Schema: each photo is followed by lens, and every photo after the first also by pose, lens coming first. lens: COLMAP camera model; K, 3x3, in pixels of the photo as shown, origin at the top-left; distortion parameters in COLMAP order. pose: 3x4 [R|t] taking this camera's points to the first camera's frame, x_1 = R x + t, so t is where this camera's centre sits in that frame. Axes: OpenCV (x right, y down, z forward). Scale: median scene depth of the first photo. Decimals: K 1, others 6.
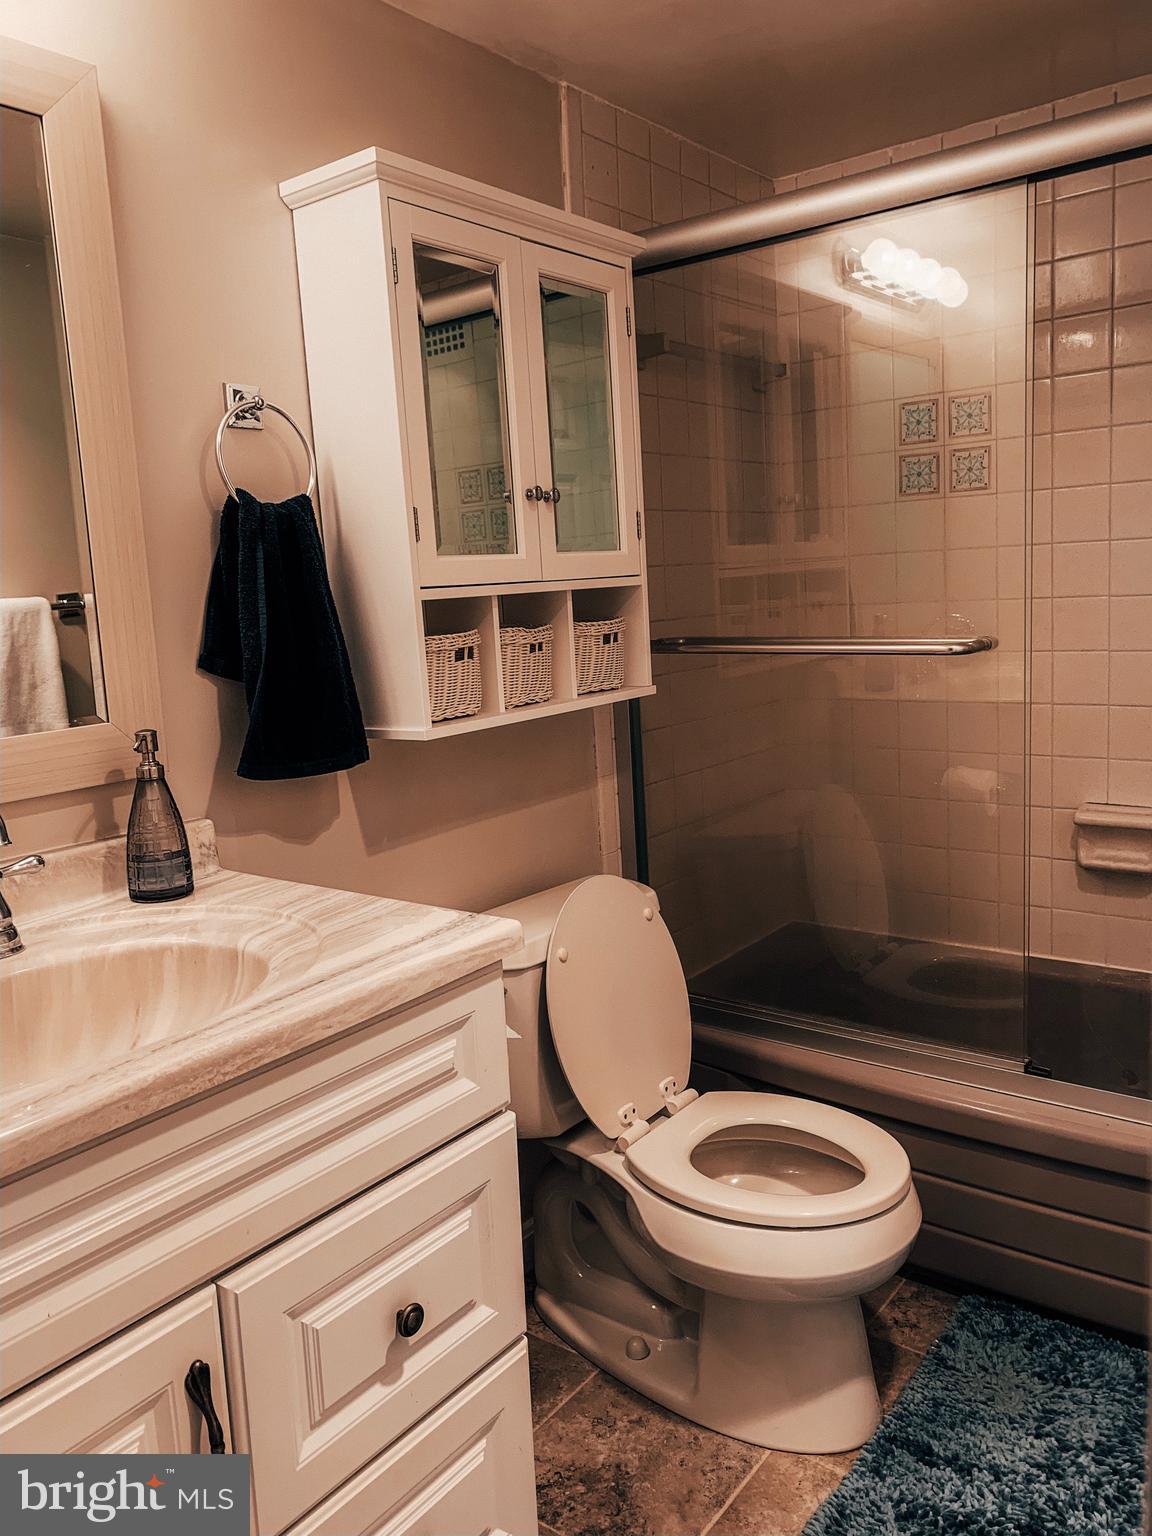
lens RADIAL K [[1160.0, 0, 576.0], [0, 1160.0, 768.0], [0, 0, 1]] dist [-0.011148, -0.004586]
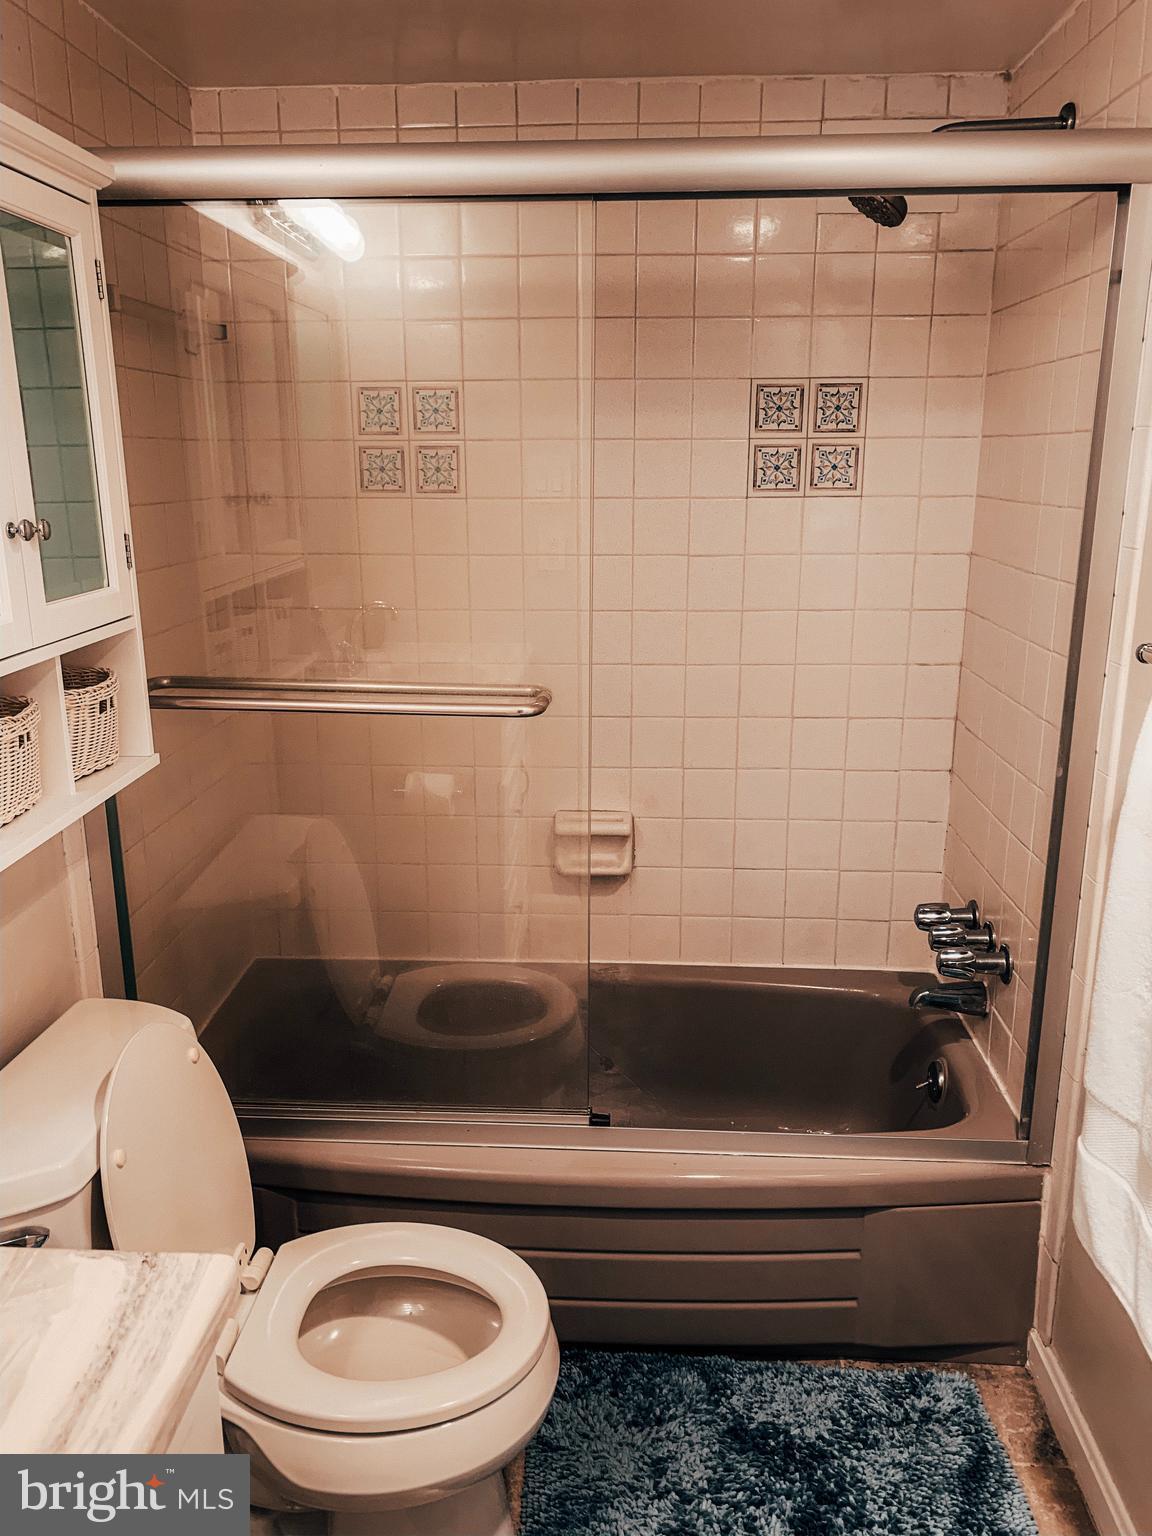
lens RADIAL K [[1160.0, 0, 576.0], [0, 1160.0, 768.0], [0, 0, 1]] dist [-0.011148, -0.004586]
pose [[0.825475, -0.085162, 0.557977, -0.143803], [0.042392, 0.995114, 0.089165, -0.126366], [-0.562845, -0.049950, 0.825052, 0.200276]]
